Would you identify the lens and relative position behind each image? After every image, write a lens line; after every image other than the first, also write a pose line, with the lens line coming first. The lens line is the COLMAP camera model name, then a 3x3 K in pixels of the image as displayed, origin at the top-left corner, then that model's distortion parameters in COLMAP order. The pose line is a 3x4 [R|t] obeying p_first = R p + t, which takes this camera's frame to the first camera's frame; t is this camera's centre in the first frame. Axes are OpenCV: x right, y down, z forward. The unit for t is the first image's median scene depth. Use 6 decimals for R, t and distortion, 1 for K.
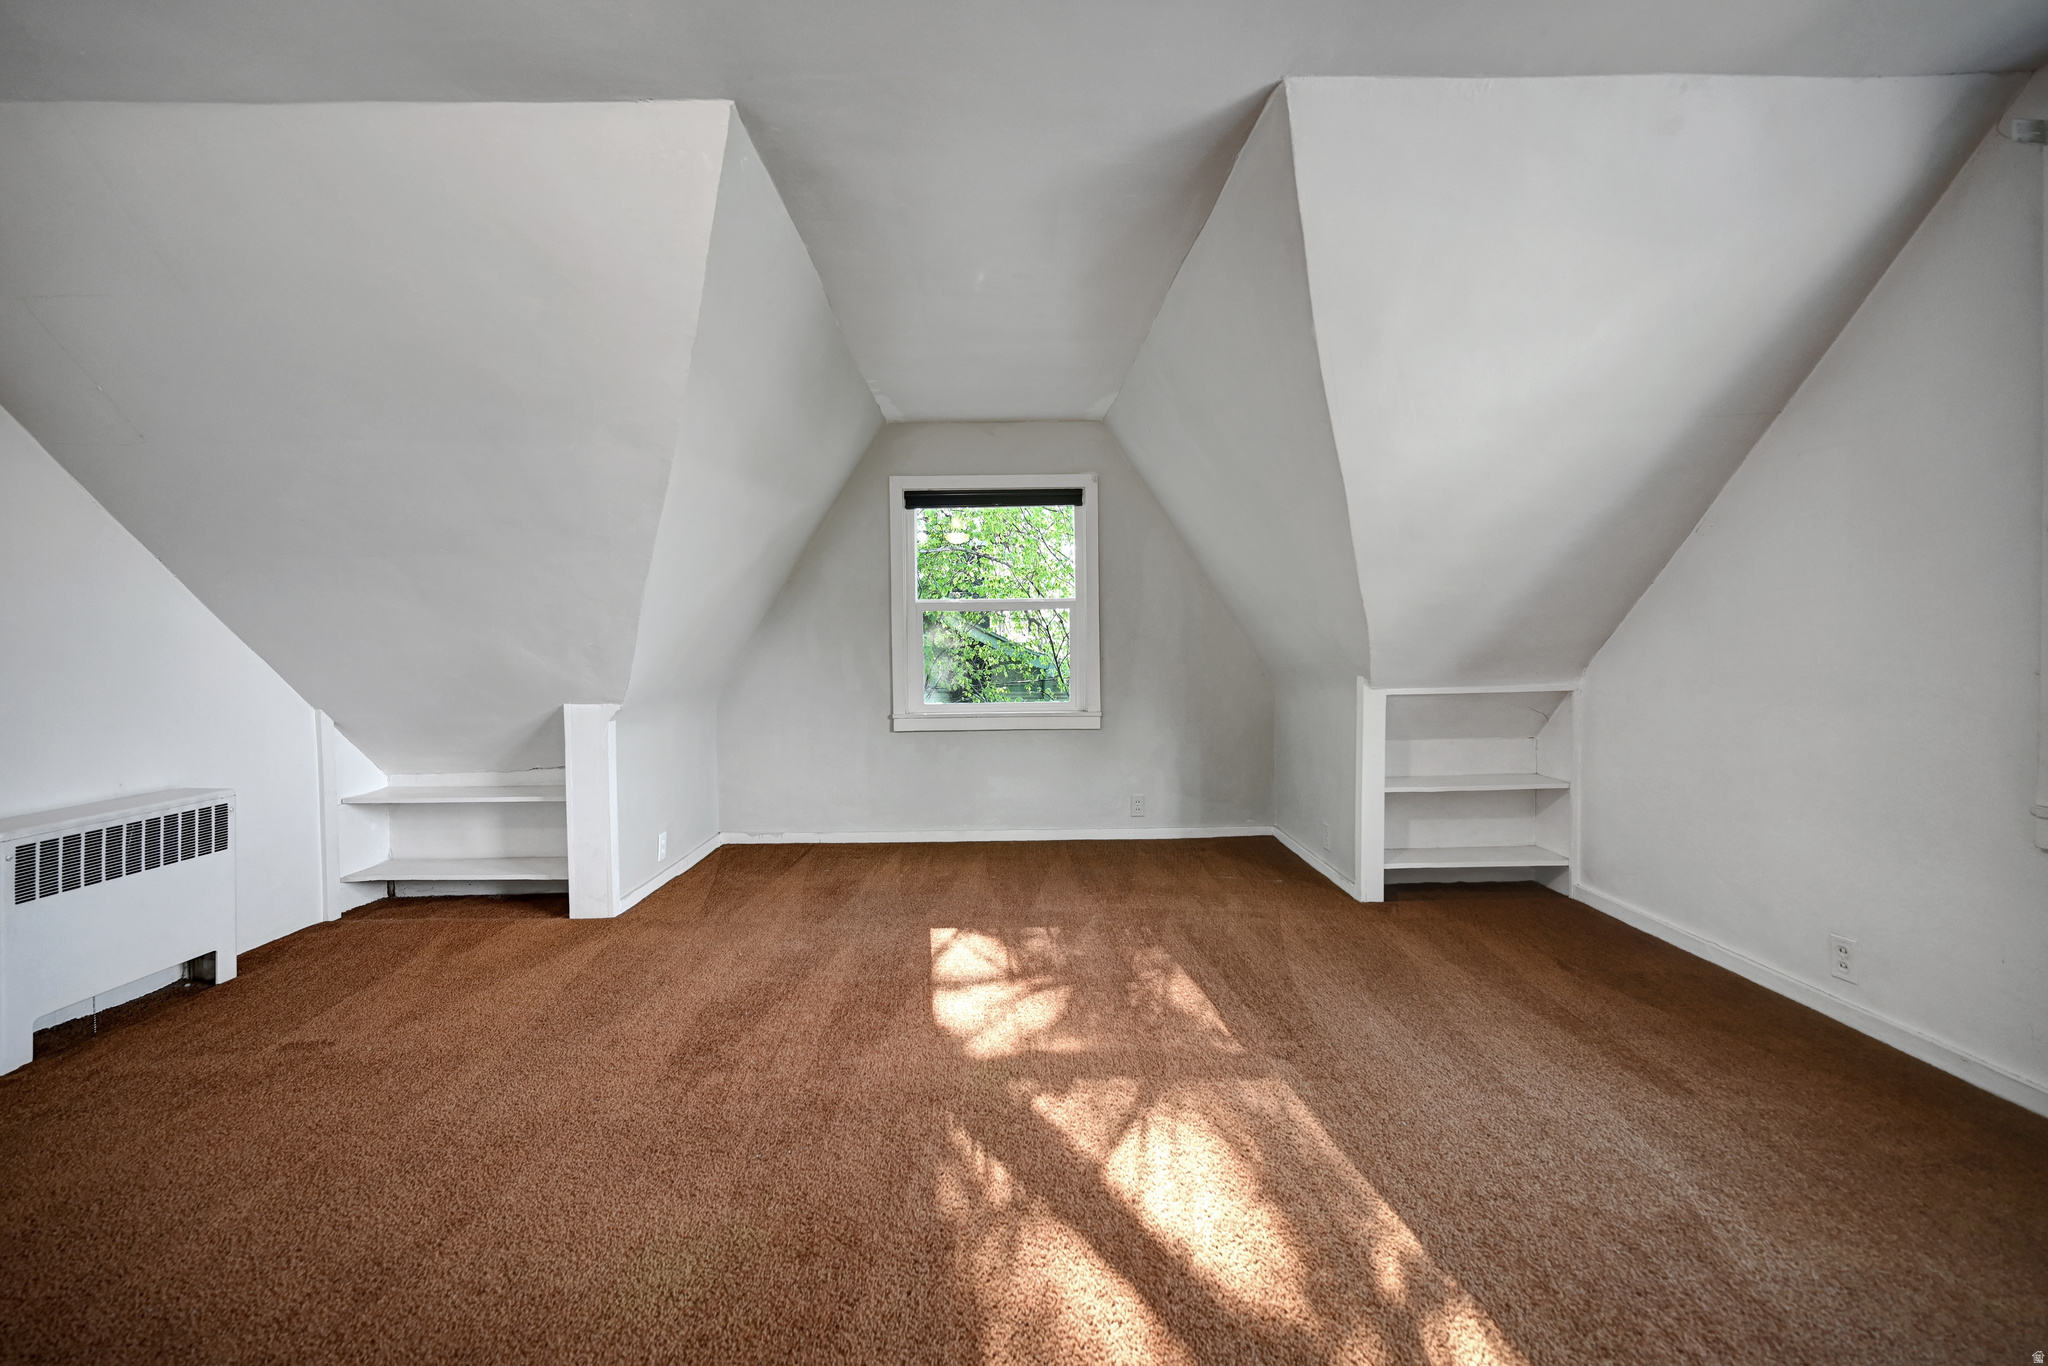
lens RADIAL K [[836.3, 0, 1022.6], [0, 836.3, 654.6], [0, 0, 1]] dist [-0.001724, -0.000057]
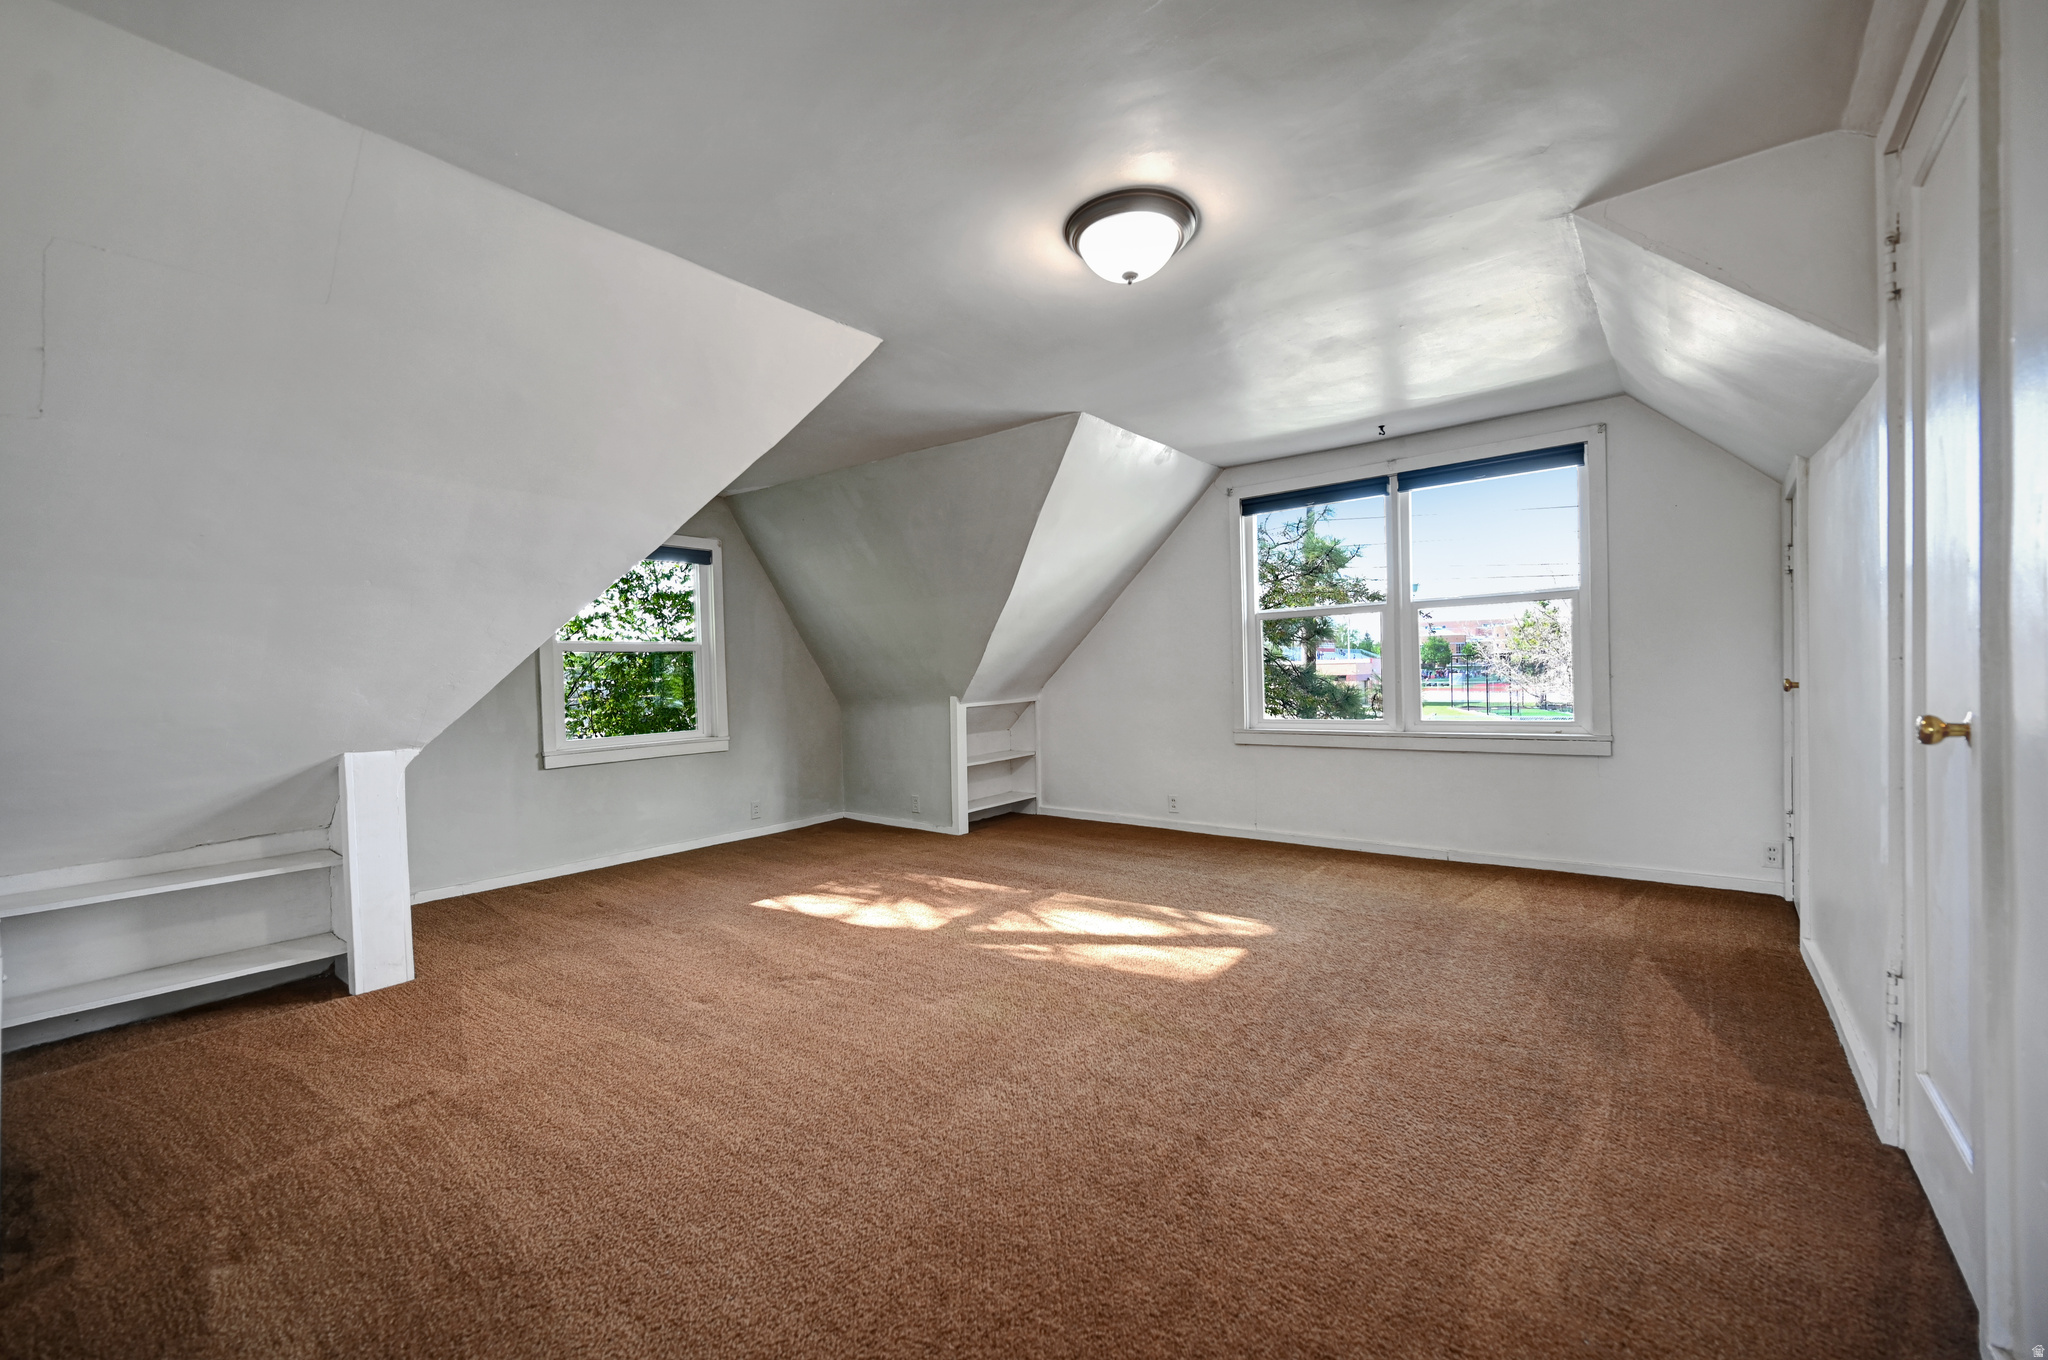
lens RADIAL K [[819.1, 0, 1012.4], [0, 819.1, 666.6], [0, 0, 1]] dist [0.000657, -0.000144]
pose [[0.633220, -0.000558, 0.773972, -0.852940], [0.025798, 0.999459, -0.020386, 0.003901], [-0.773542, 0.032876, 0.632892, -0.110010]]
